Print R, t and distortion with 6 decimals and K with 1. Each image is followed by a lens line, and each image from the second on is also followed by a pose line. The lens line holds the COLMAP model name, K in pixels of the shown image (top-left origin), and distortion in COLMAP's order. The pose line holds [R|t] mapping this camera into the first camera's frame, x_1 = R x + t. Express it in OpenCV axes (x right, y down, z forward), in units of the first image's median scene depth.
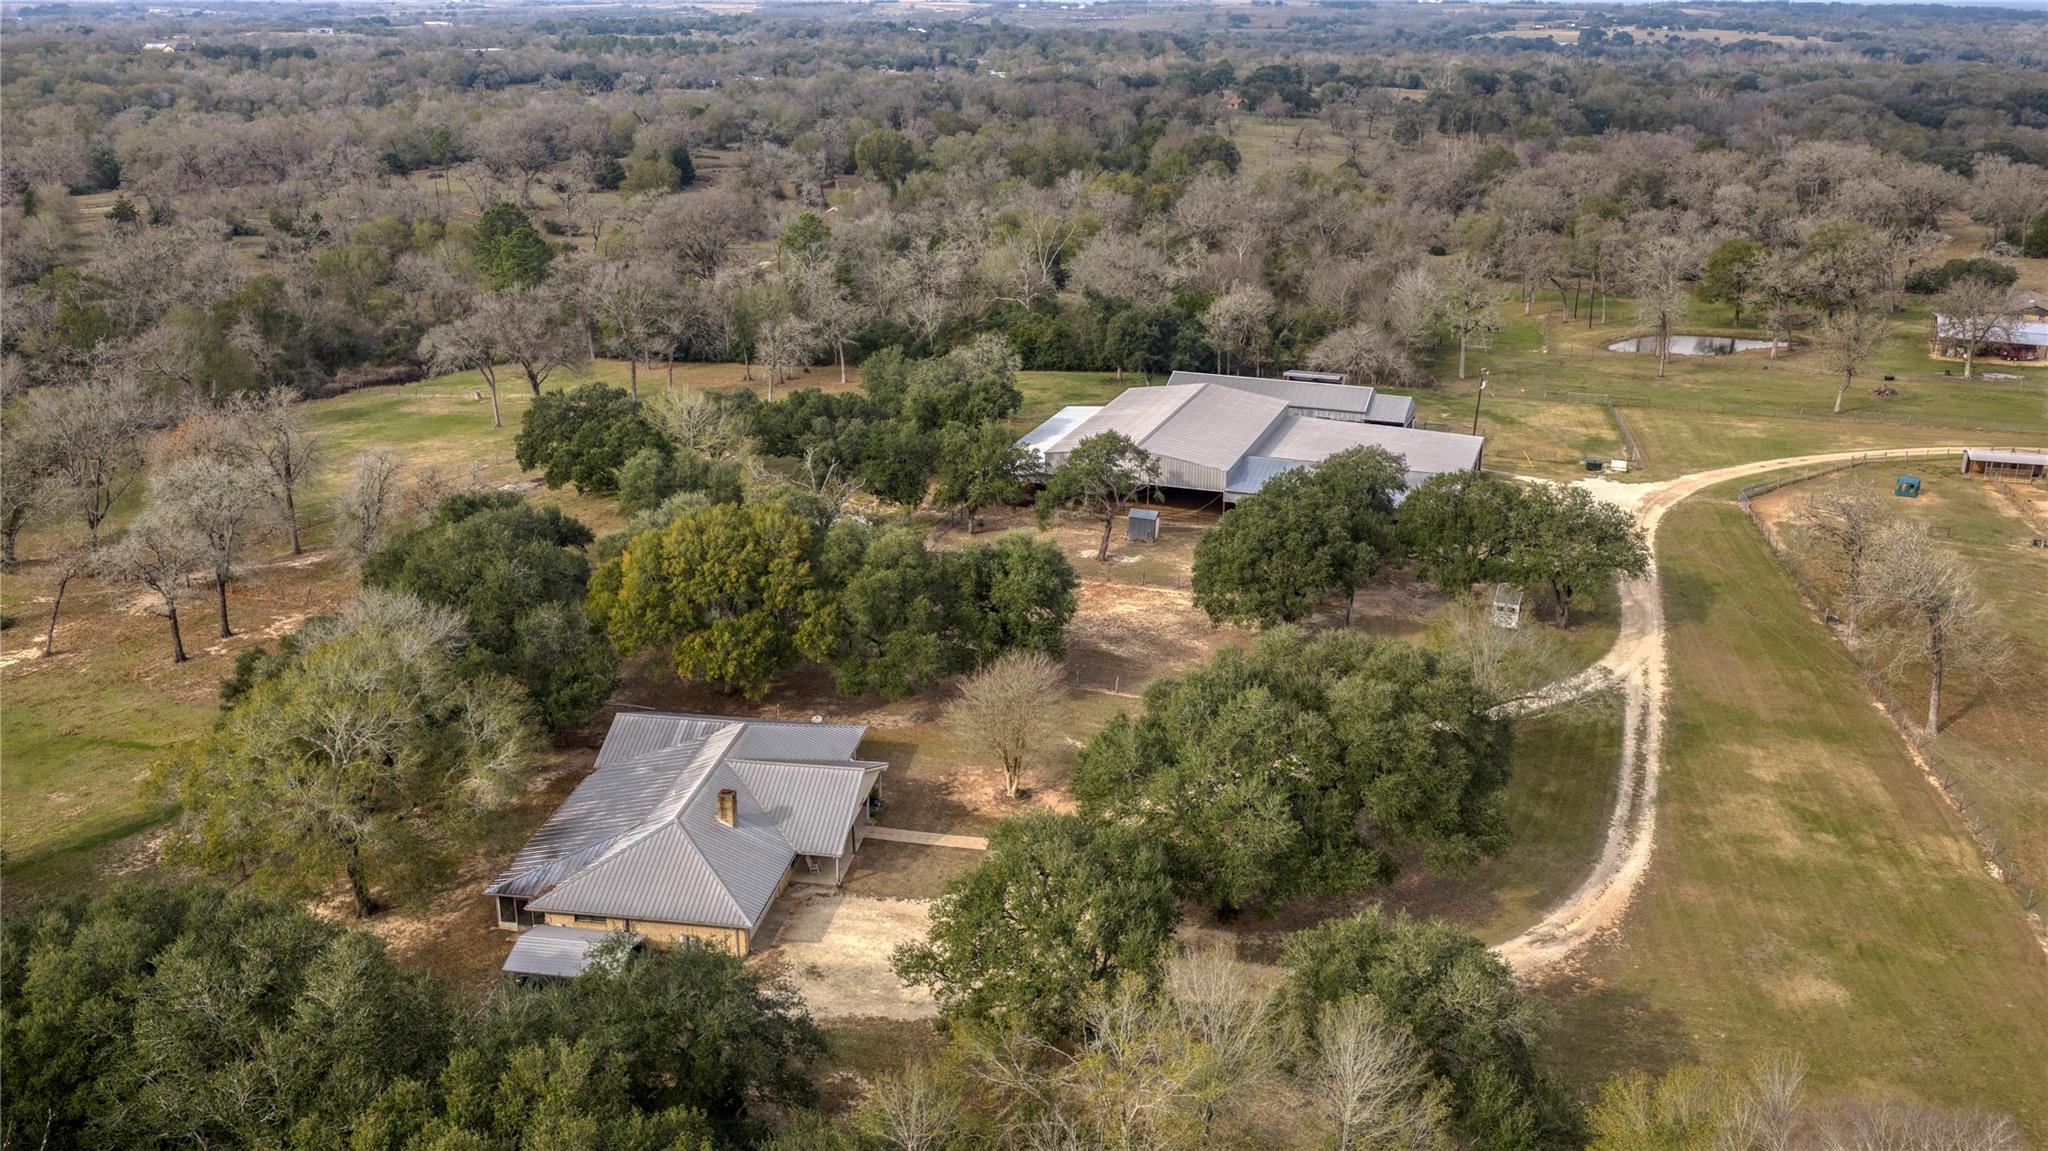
lens RADIAL K [[1699.5, 0, 1021.0], [0, 1699.5, 572.6], [0, 0, 1]] dist [0.025974, -0.060851]
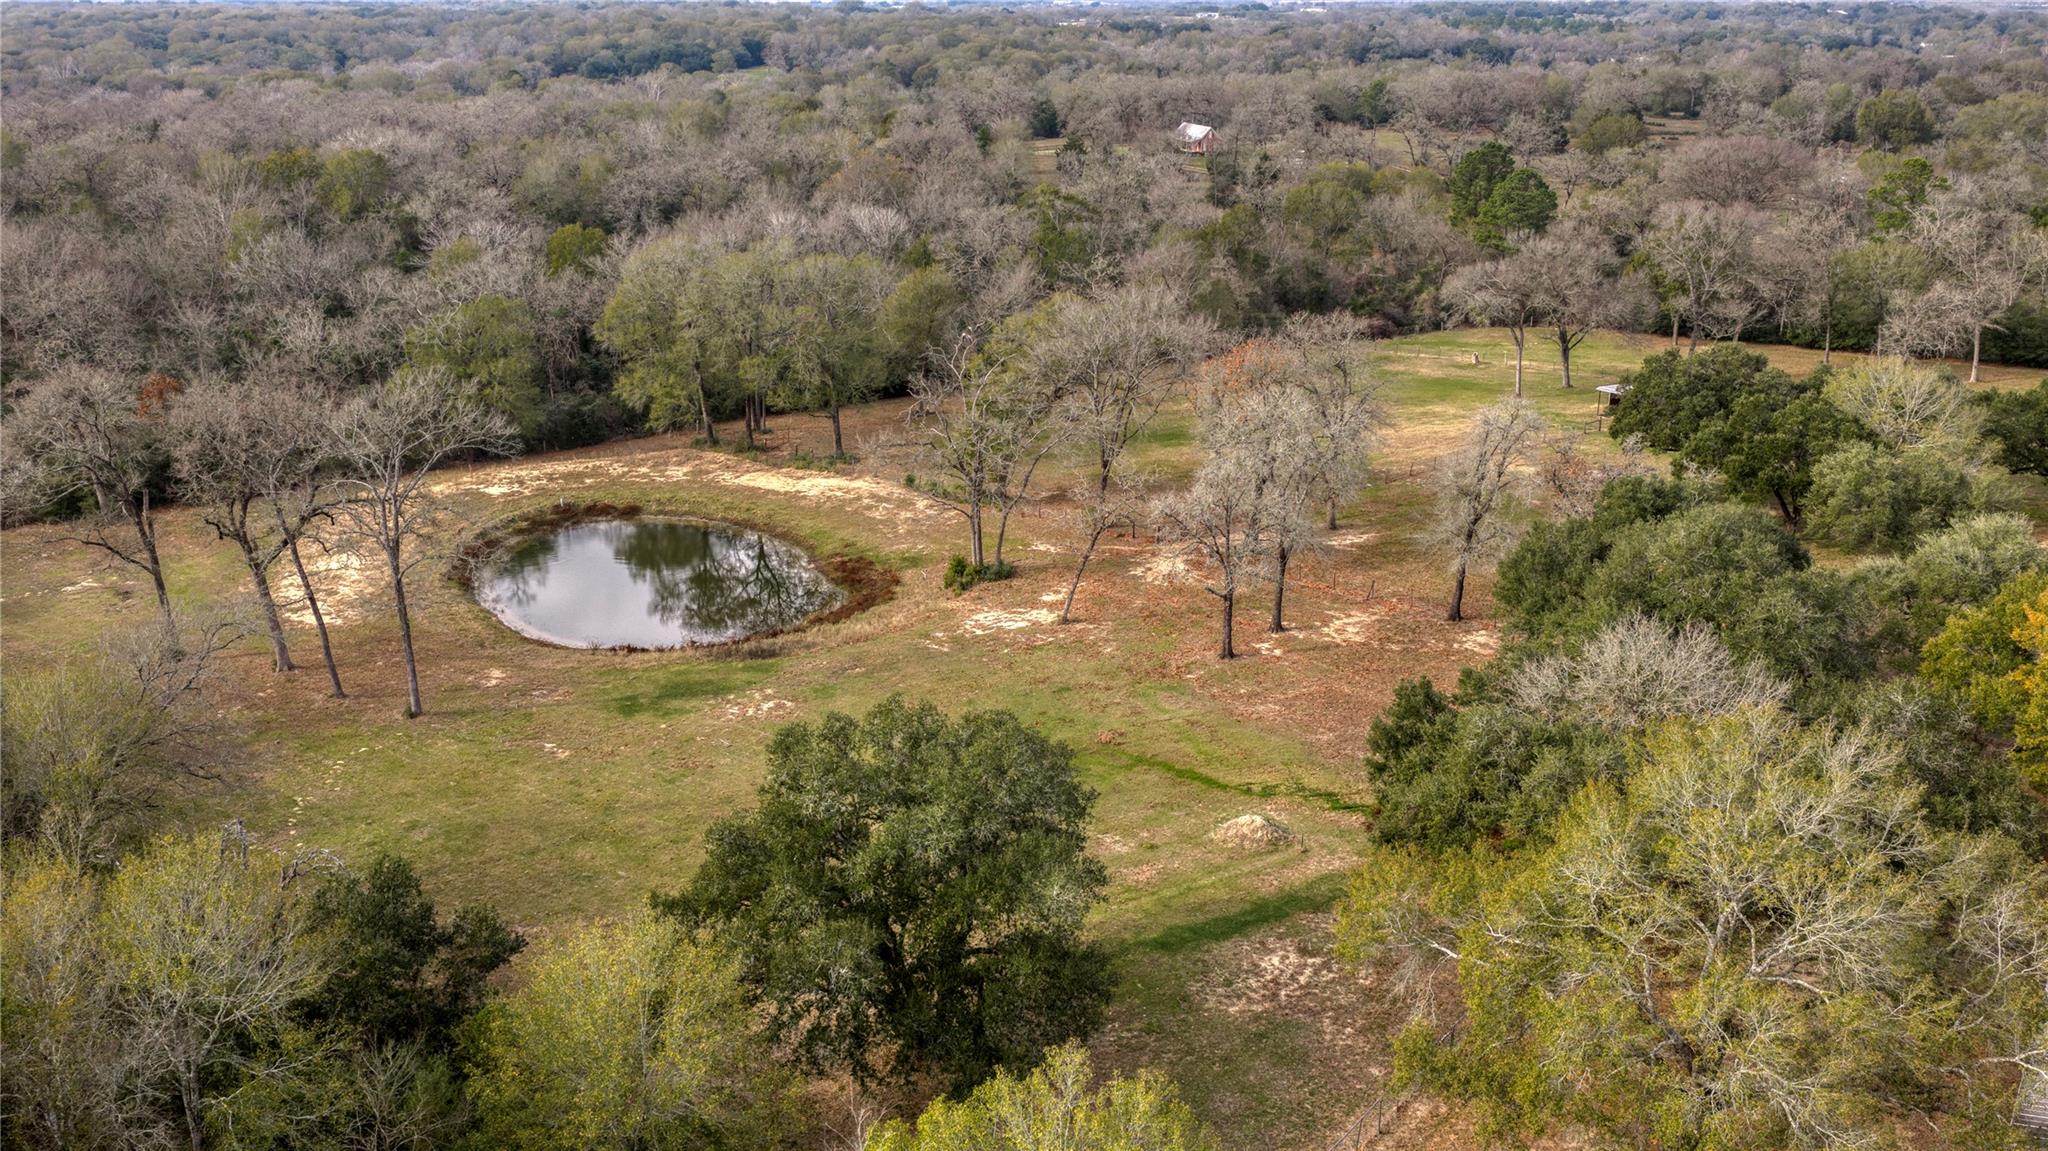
lens RADIAL K [[1699.5, 0, 1021.0], [0, 1699.5, 572.6], [0, 0, 1]] dist [0.025974, -0.060851]
pose [[0.893072, 0.136662, -0.428656, -0.135772], [-0.135755, 0.990198, 0.032855, 0.001471], [0.428944, 0.028850, 0.902870, 0.149707]]
